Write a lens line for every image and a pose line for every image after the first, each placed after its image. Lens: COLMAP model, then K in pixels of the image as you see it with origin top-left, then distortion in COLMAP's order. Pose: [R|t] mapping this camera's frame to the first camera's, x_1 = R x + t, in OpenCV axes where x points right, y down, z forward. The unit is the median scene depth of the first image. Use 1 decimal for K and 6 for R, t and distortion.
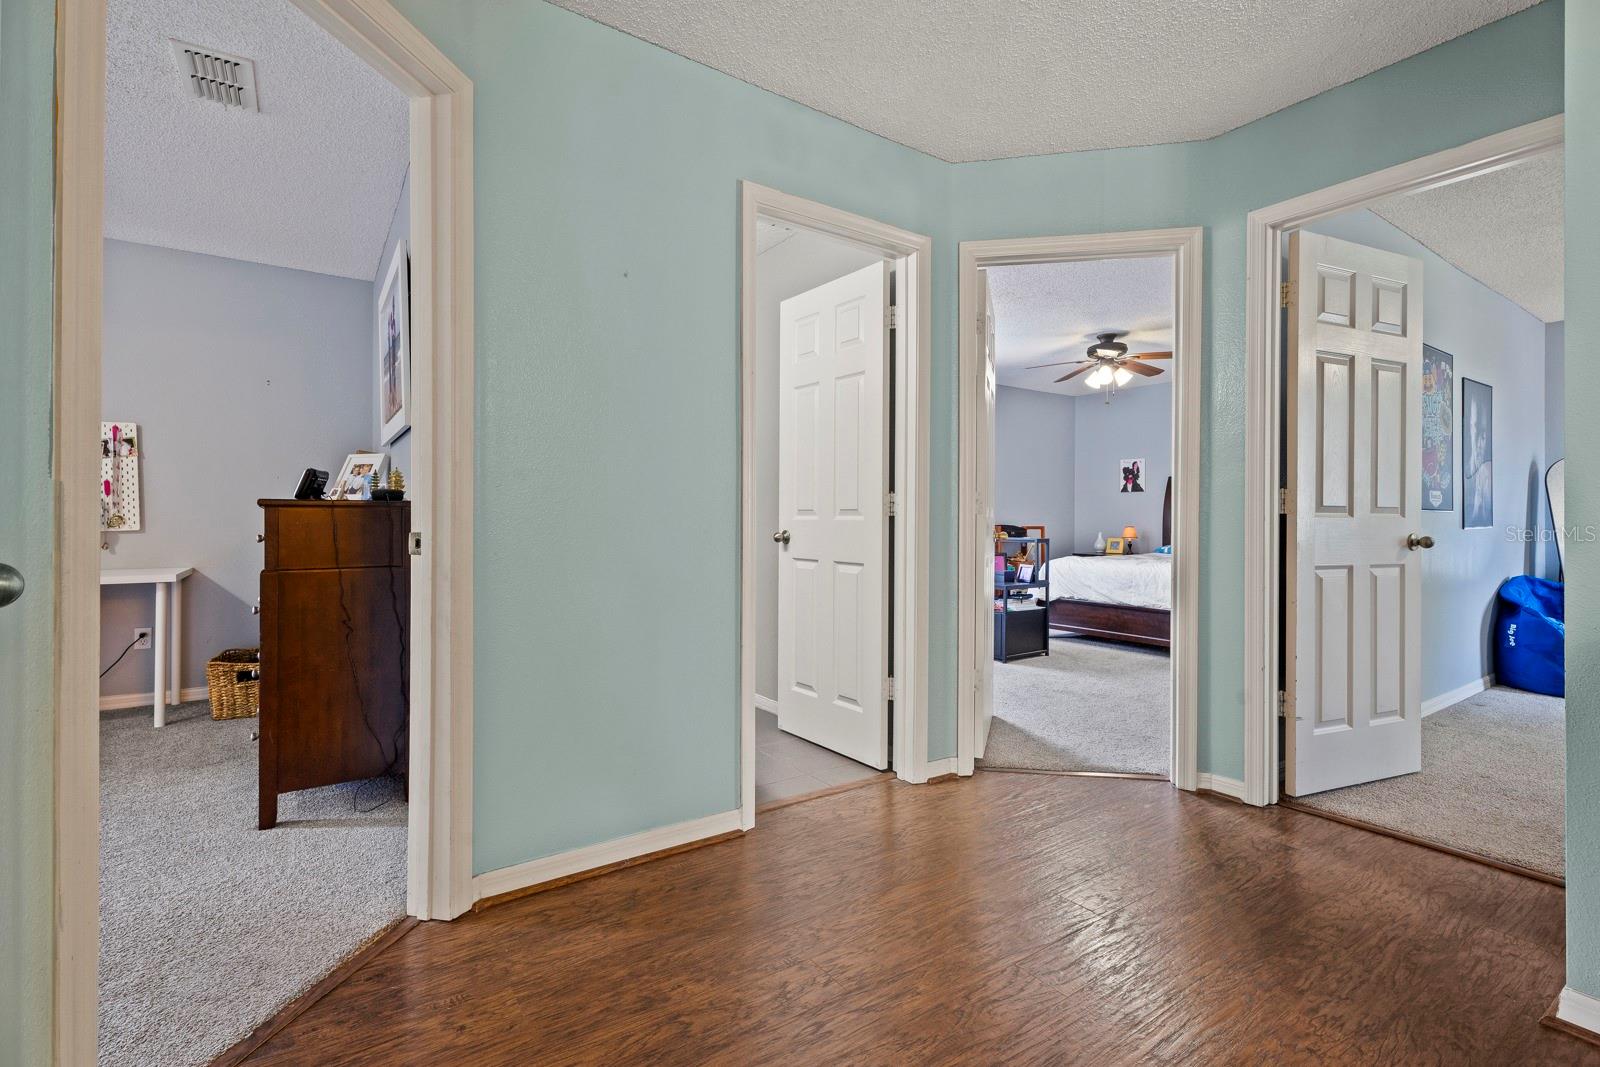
lens RADIAL K [[730.4, 0, 794.1], [0, 730.4, 491.8], [0, 0, 1]] dist [0.002188, 0.000008]
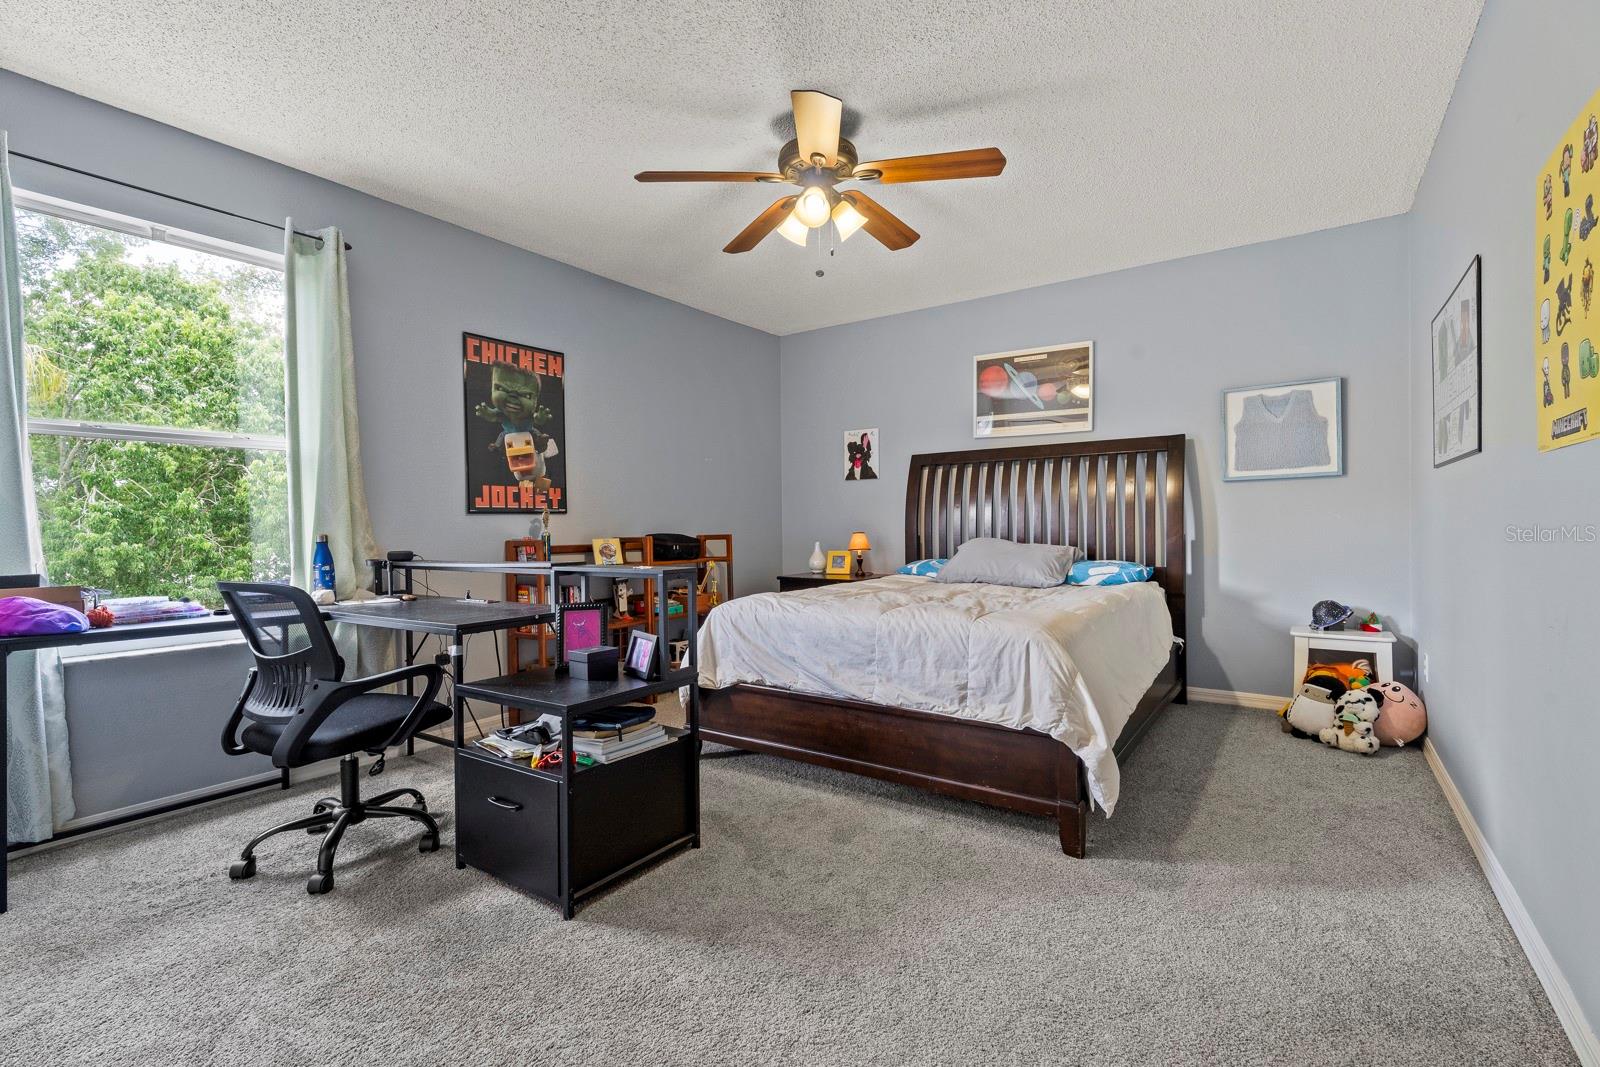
lens RADIAL K [[730.4, 0, 794.1], [0, 730.4, 491.8], [0, 0, 1]] dist [0.002188, 0.000008]
pose [[0.936898, -0.006196, 0.349547, 0.246703], [0.009591, 0.999922, -0.007982, 0.022915], [-0.349471, 0.010831, 0.936885, 0.568075]]
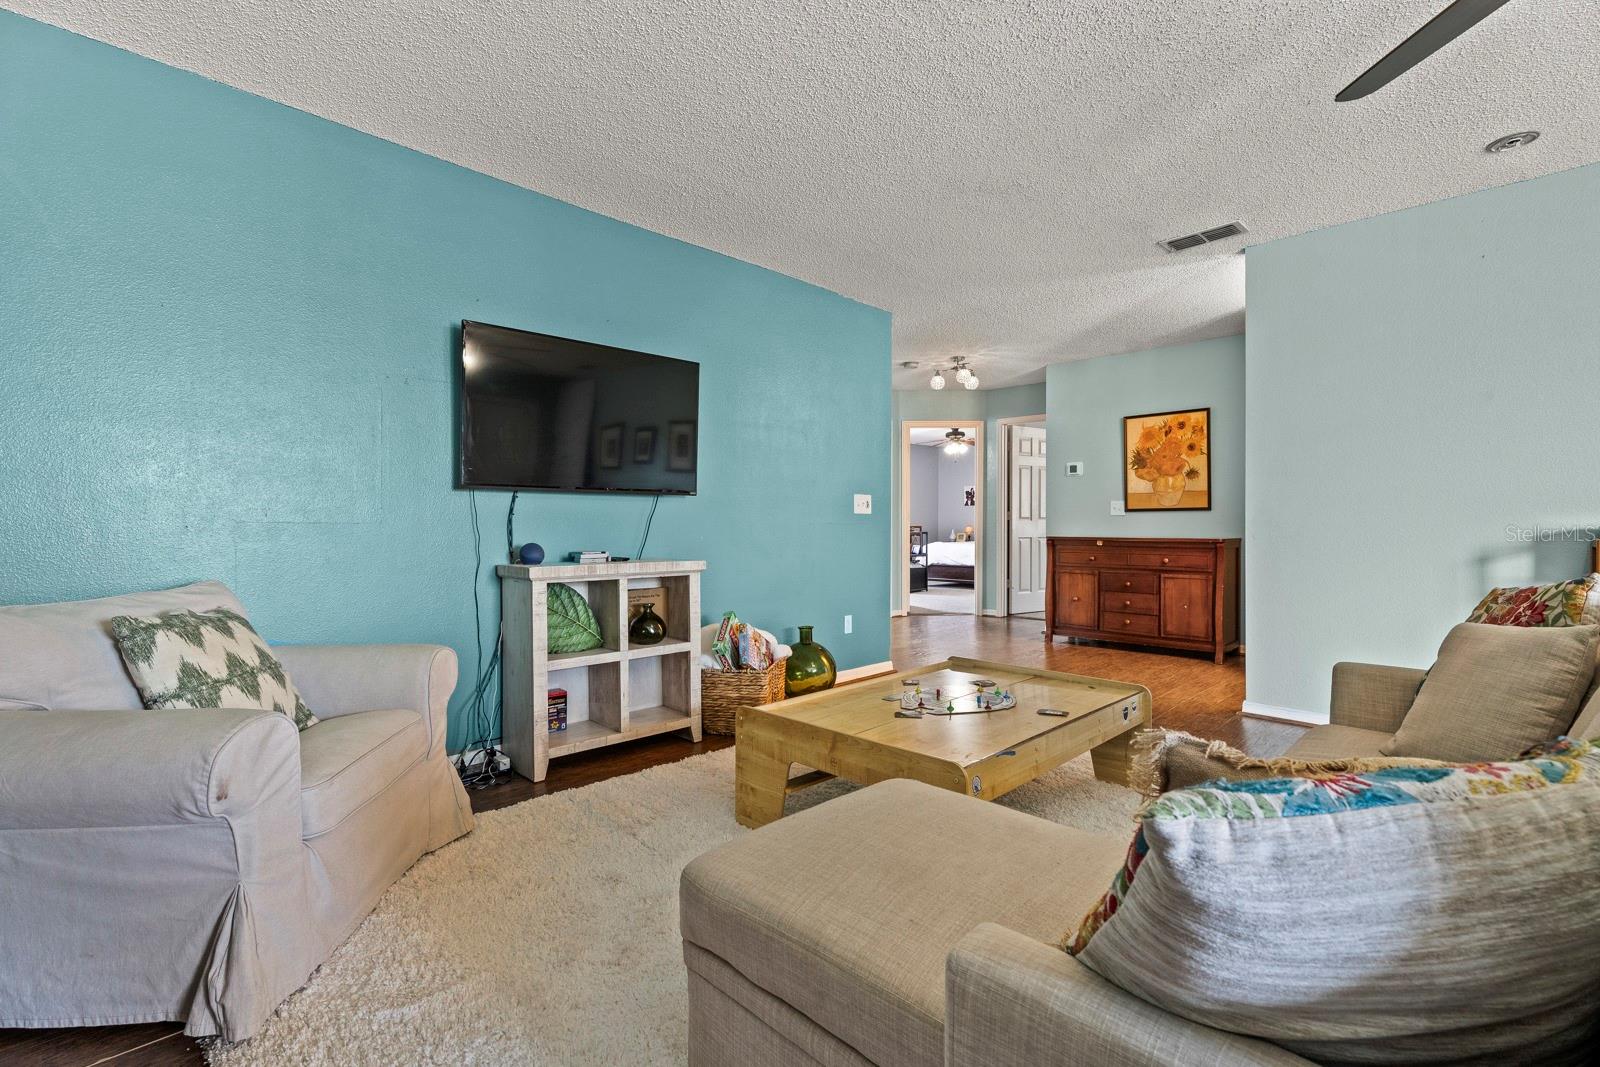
lens RADIAL K [[730.4, 0, 794.1], [0, 730.4, 491.8], [0, 0, 1]] dist [0.002188, 0.000008]
pose [[0.984171, -0.000879, 0.177220, -0.346342], [0.001679, 0.999989, -0.004367, -0.035289], [-0.177214, 0.004595, 0.984162, -0.855125]]
